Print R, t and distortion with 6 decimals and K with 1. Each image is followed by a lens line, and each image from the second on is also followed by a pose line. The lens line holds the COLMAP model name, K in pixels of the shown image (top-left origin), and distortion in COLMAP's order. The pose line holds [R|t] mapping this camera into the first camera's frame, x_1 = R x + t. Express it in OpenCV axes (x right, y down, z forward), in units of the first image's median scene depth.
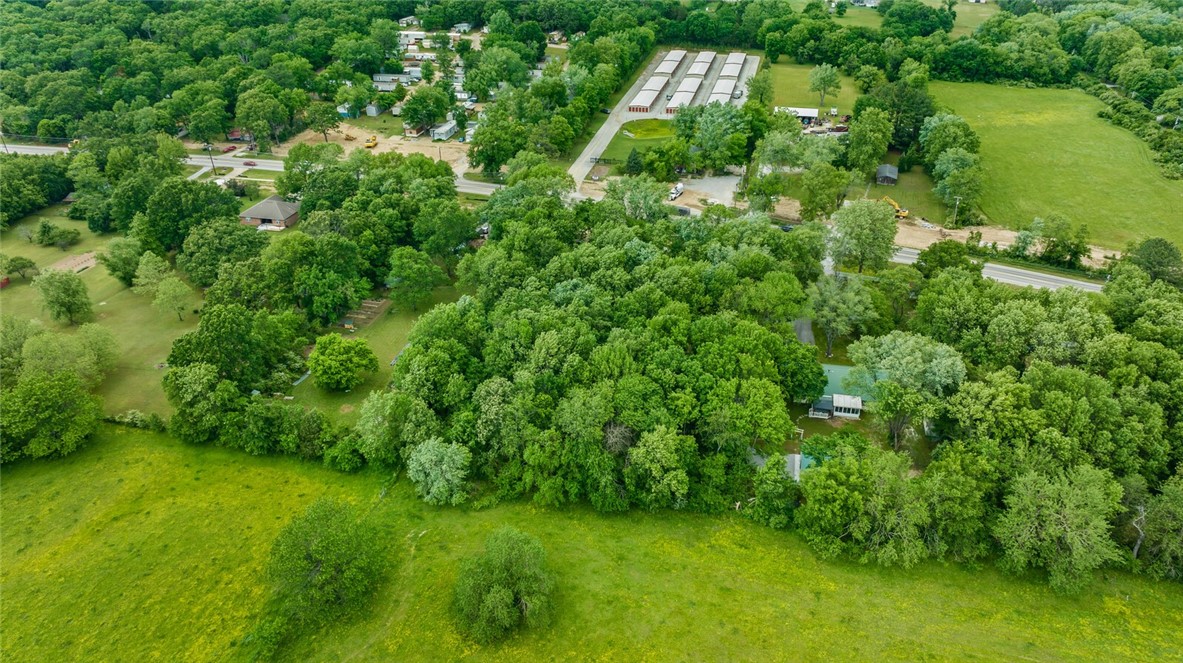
lens RADIAL K [[837.8, 0, 591.5], [0, 837.8, 331.5], [0, 0, 1]] dist [-0.052748, 0.064934]
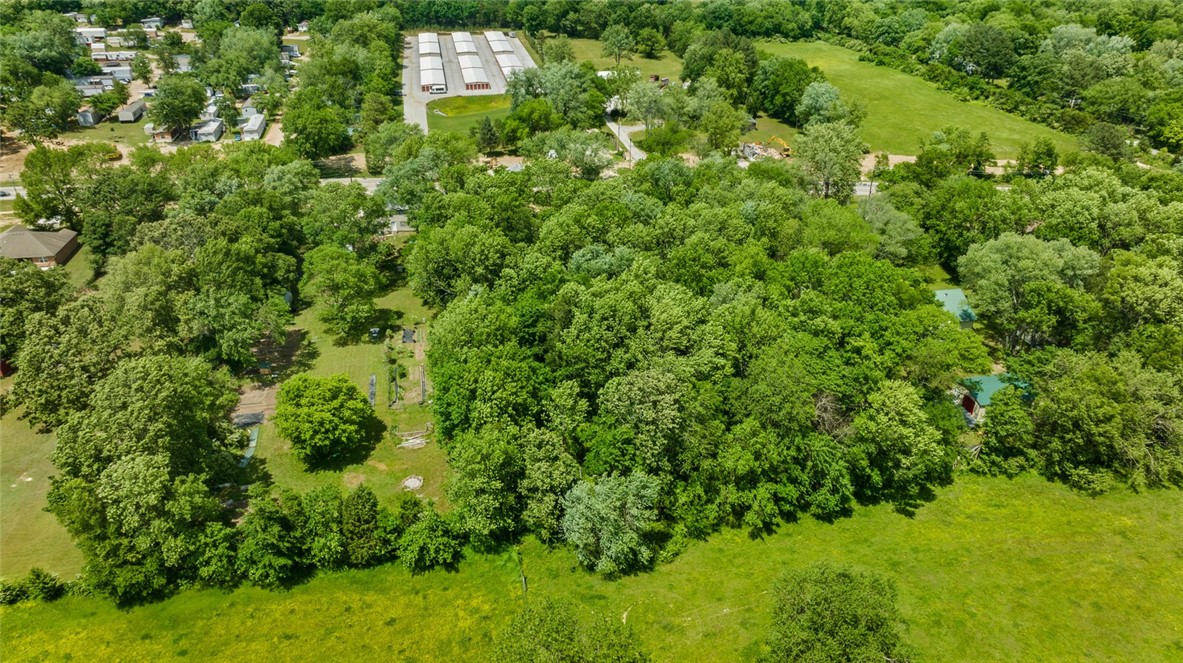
lens RADIAL K [[844.9, 0, 595.7], [0, 844.9, 330.5], [0, 0, 1]] dist [-0.053100, 0.060798]
pose [[0.909533, -0.183948, 0.372710, -0.277383], [0.193825, 0.980973, 0.011155, 0.005685], [-0.367671, 0.062095, 0.927881, 0.246094]]
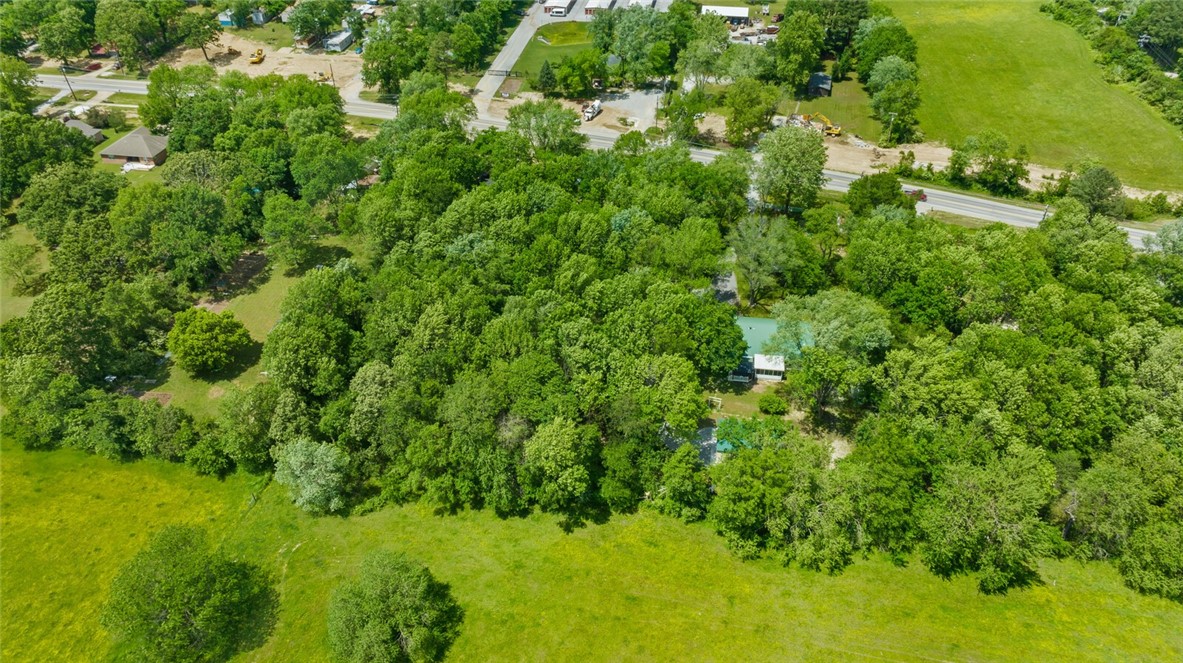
lens RADIAL K [[837.8, 0, 591.5], [0, 837.8, 331.5], [0, 0, 1]] dist [-0.052748, 0.064934]
pose [[0.997258, -0.040208, 0.062129, 0.043115], [0.031819, 0.990930, 0.130555, -0.059978], [-0.066815, -0.128220, 0.989492, 0.082413]]
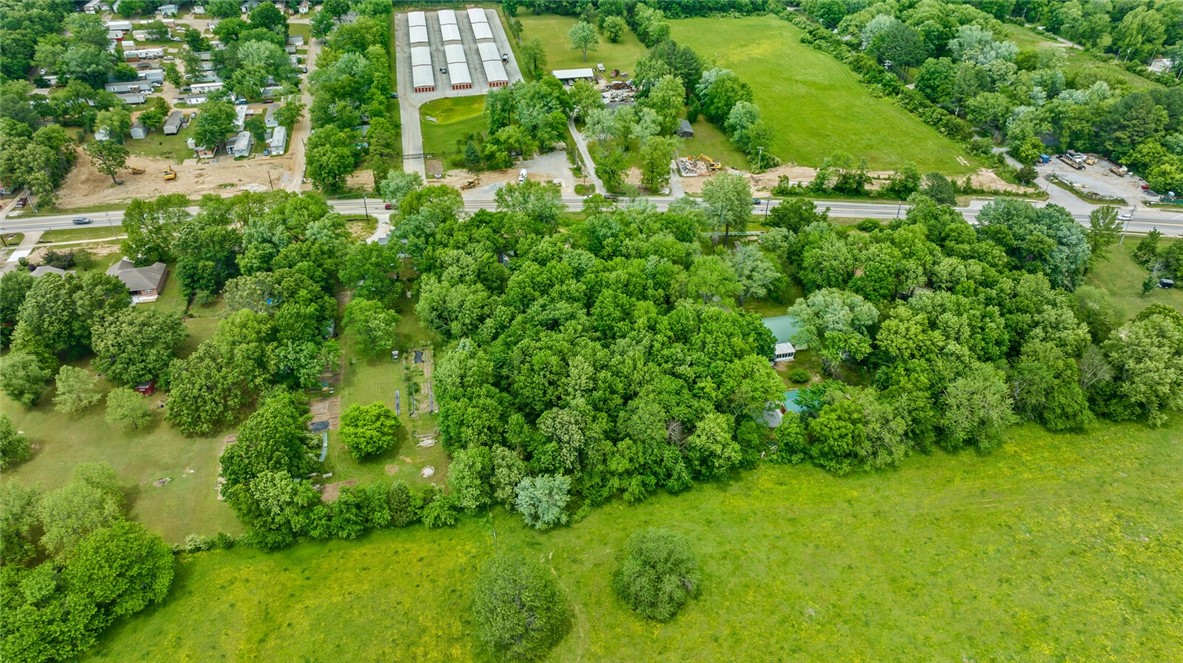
lens RADIAL K [[842.0, 0, 598.3], [0, 842.0, 335.7], [0, 0, 1]] dist [-0.026222, 0.007220]
pose [[0.904505, -0.241446, 0.351533, -0.314254], [0.201593, 0.968456, 0.146467, -0.142836], [-0.375808, -0.061614, 0.924647, -0.070129]]
